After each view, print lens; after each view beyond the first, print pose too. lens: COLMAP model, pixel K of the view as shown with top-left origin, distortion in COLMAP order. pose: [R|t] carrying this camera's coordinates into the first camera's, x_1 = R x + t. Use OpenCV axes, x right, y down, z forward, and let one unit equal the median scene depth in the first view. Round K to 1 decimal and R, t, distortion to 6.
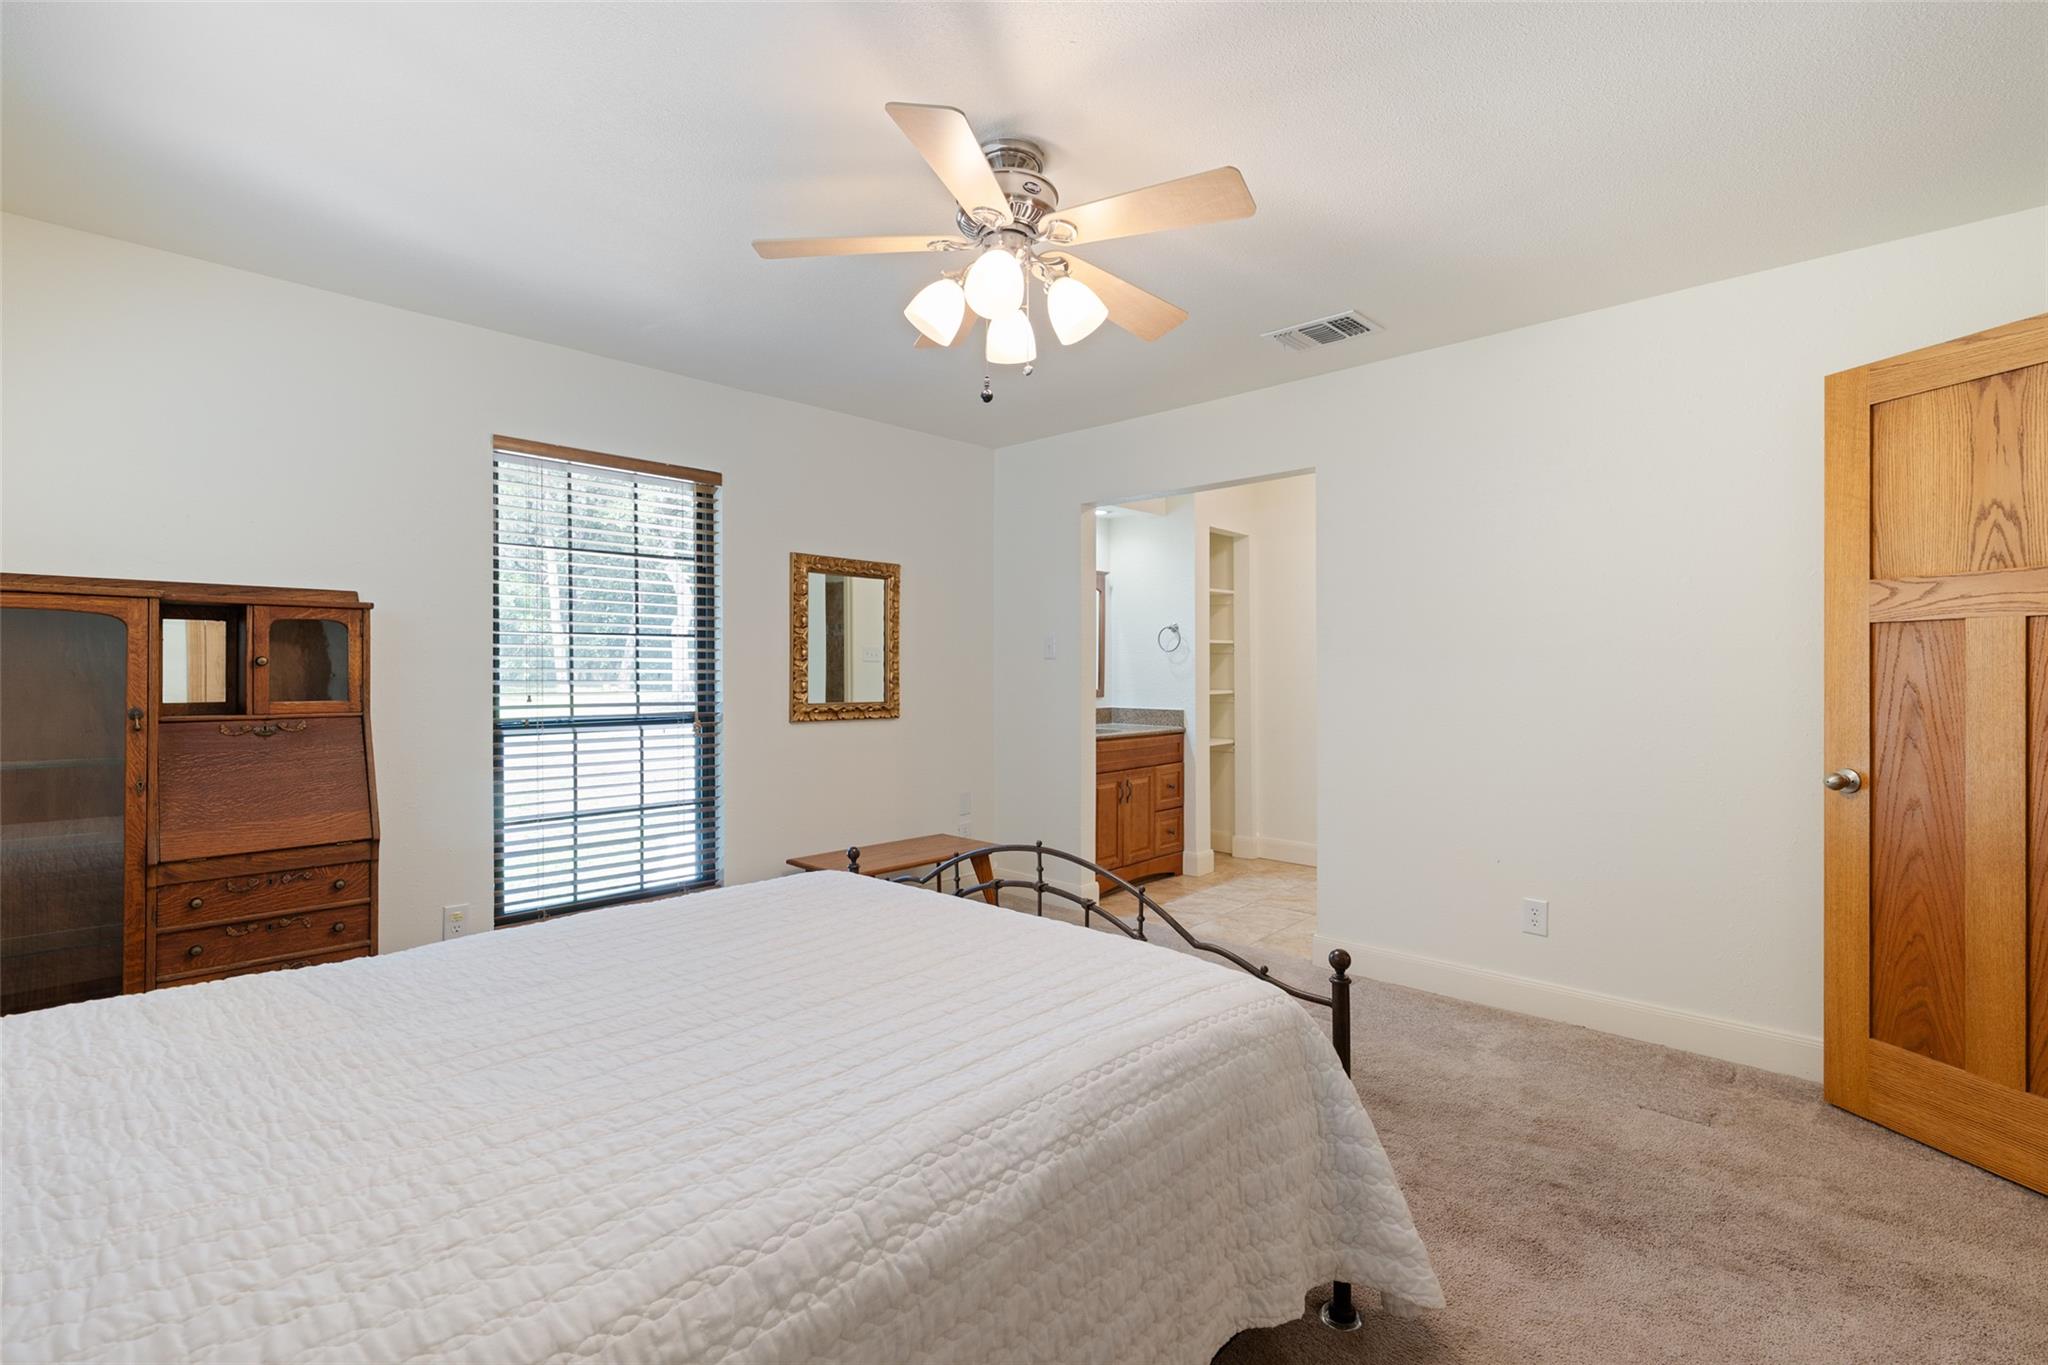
lens RADIAL K [[927.6, 0, 1026.2], [0, 927.6, 674.9], [0, 0, 1]] dist [-0.002406, 0.000678]
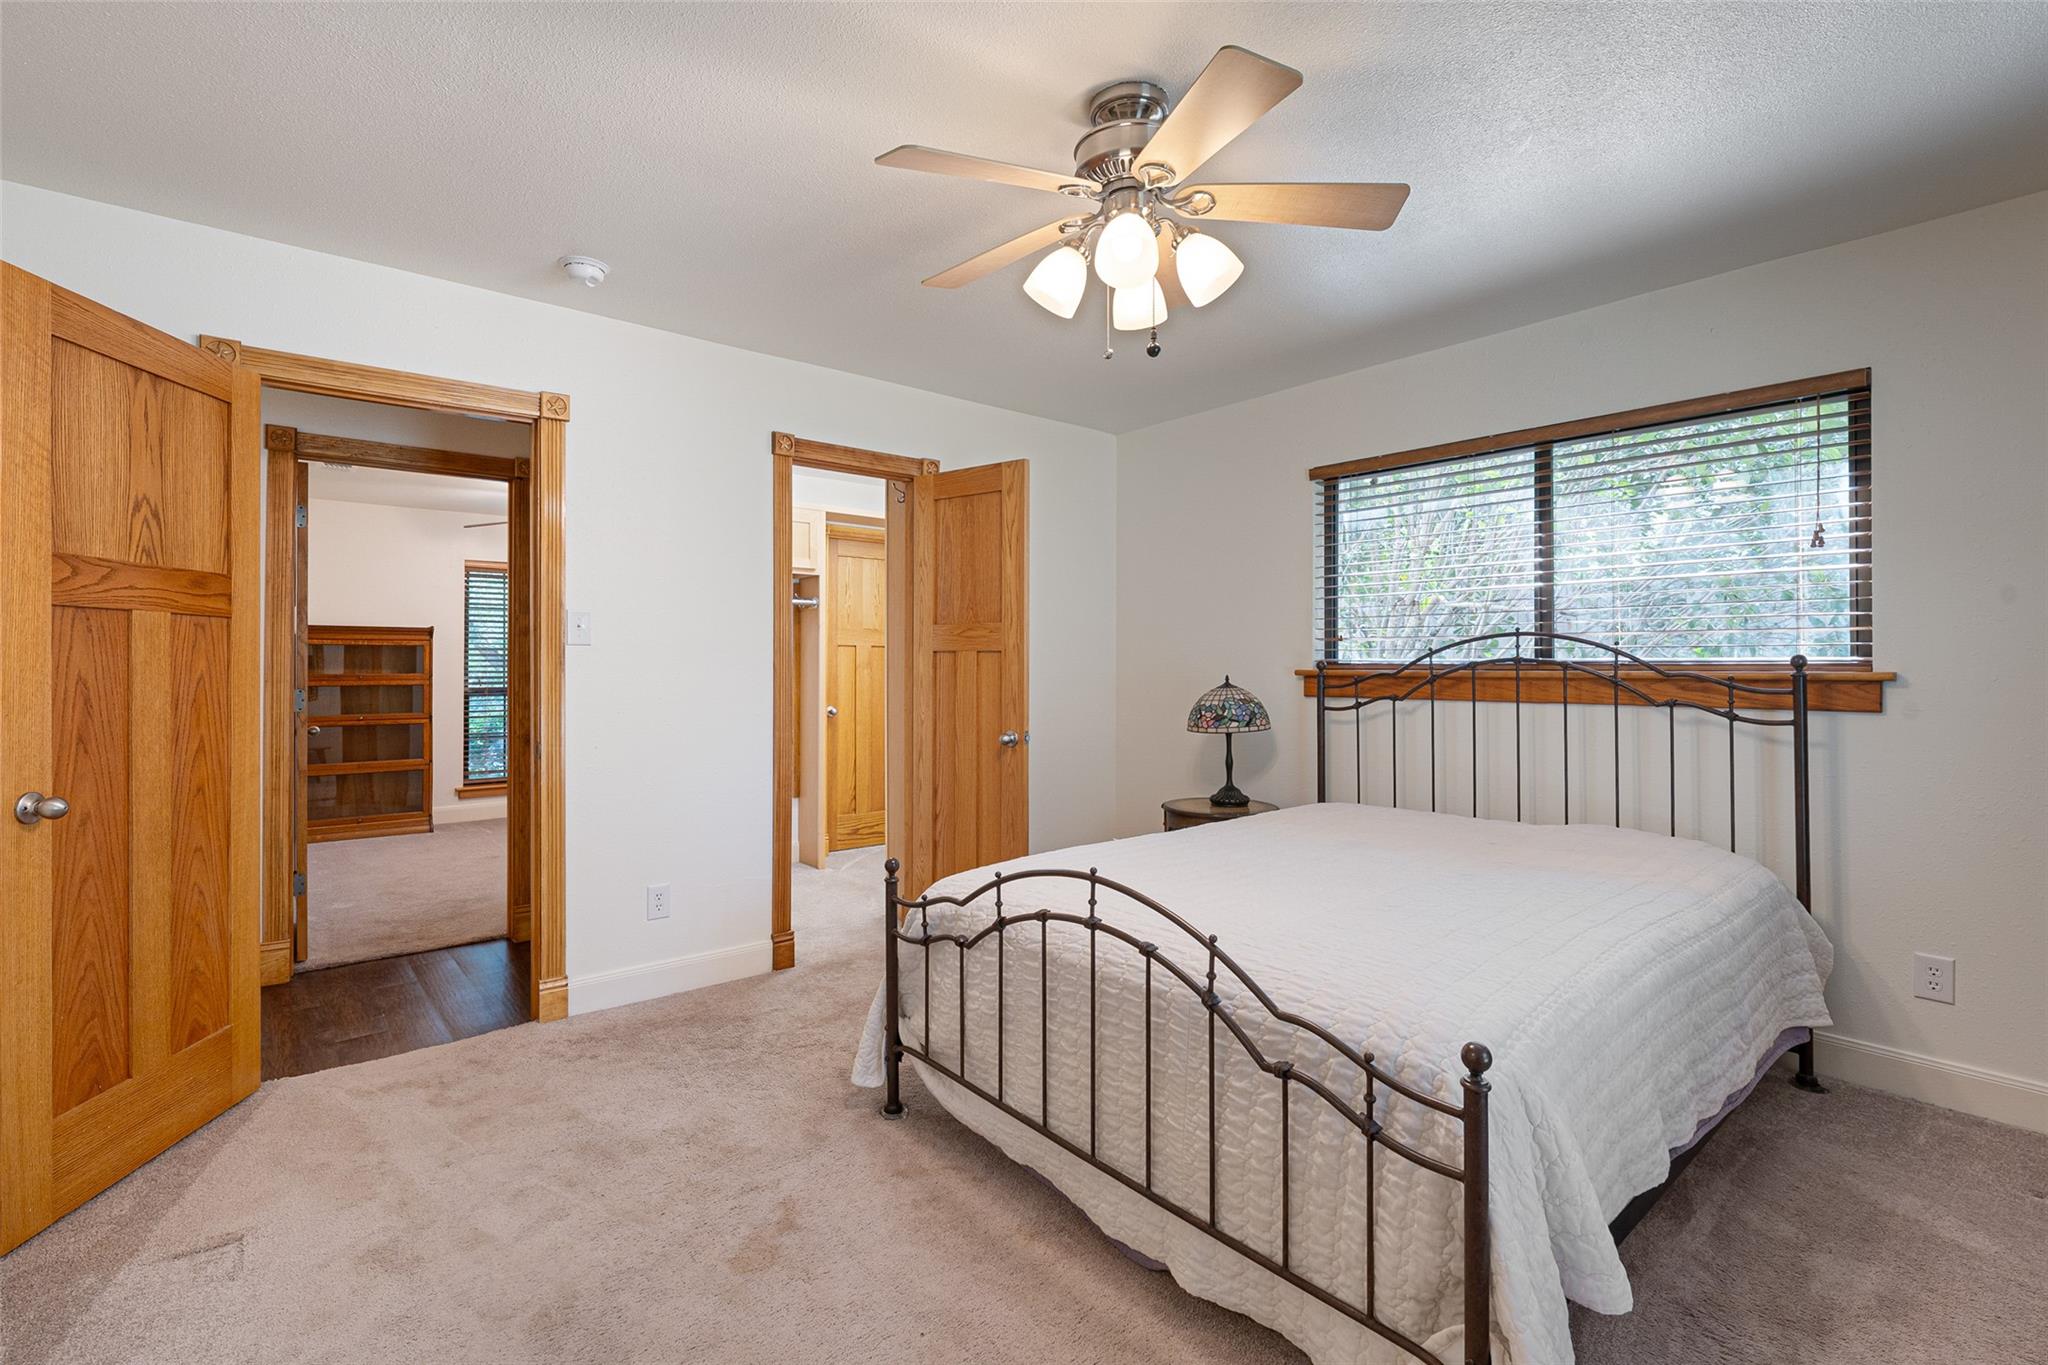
lens RADIAL K [[927.6, 0, 1020.5], [0, 927.6, 662.0], [0, 0, 1]] dist [-0.002406, 0.000678]
pose [[-0.993323, 0.003227, 0.115319, -0.010755], [0.003747, 0.999984, 0.004293, -0.004471], [-0.115303, 0.004696, -0.993319, 1.108190]]
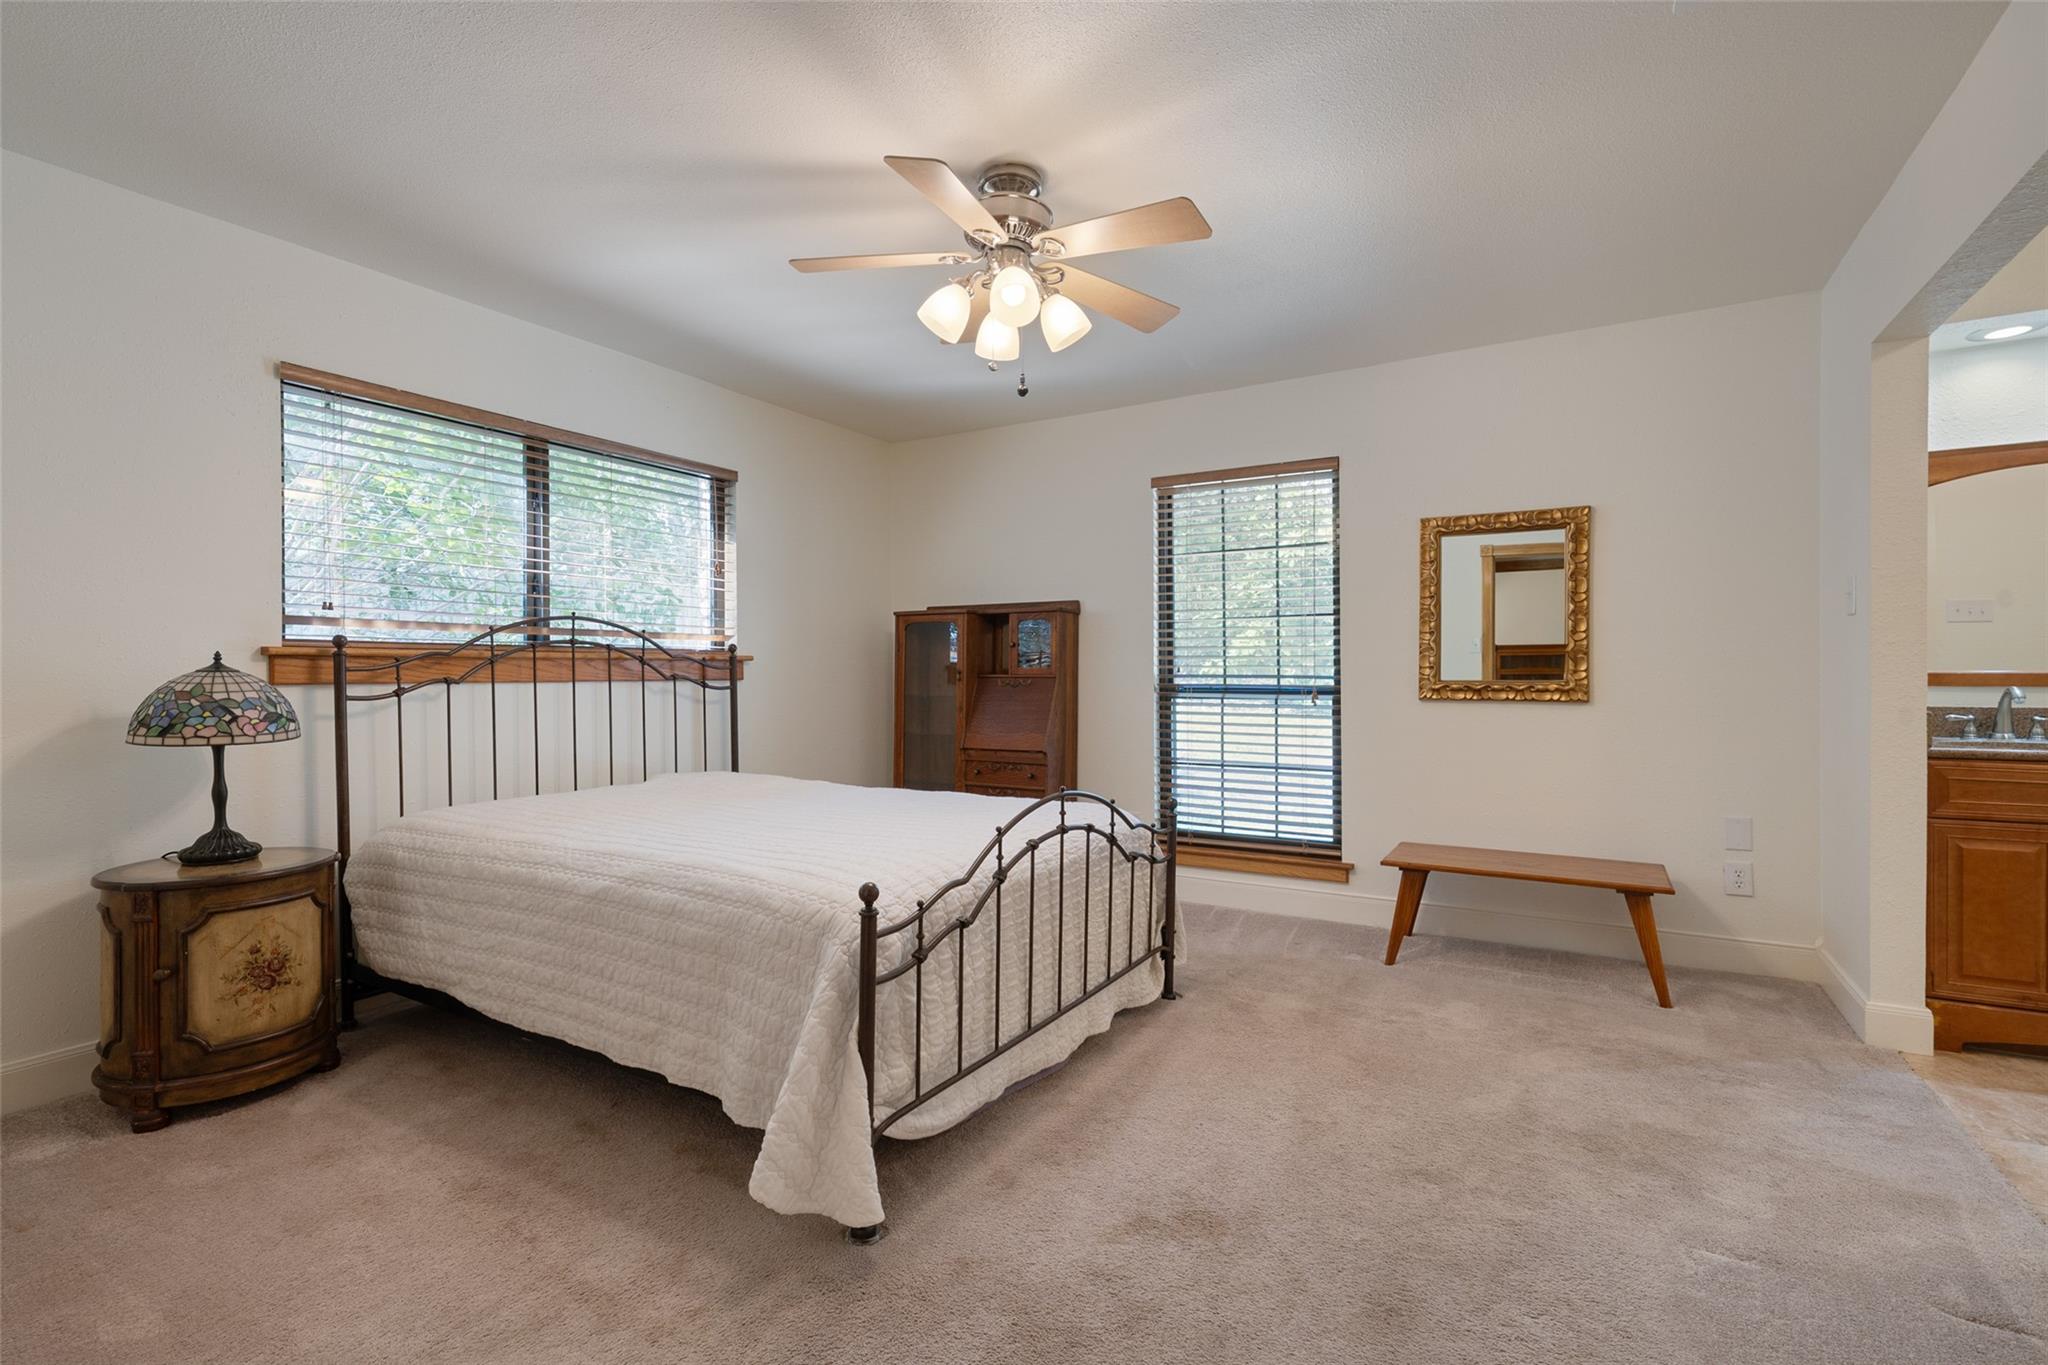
lens RADIAL K [[927.6, 0, 1014.8], [0, 927.6, 684.6], [0, 0, 1]] dist [-0.002406, 0.000678]
pose [[0.211624, 0.010959, -0.977290, 0.635966], [-0.003259, 0.999939, 0.010507, 0.030741], [0.977346, 0.000961, 0.211647, 0.436742]]
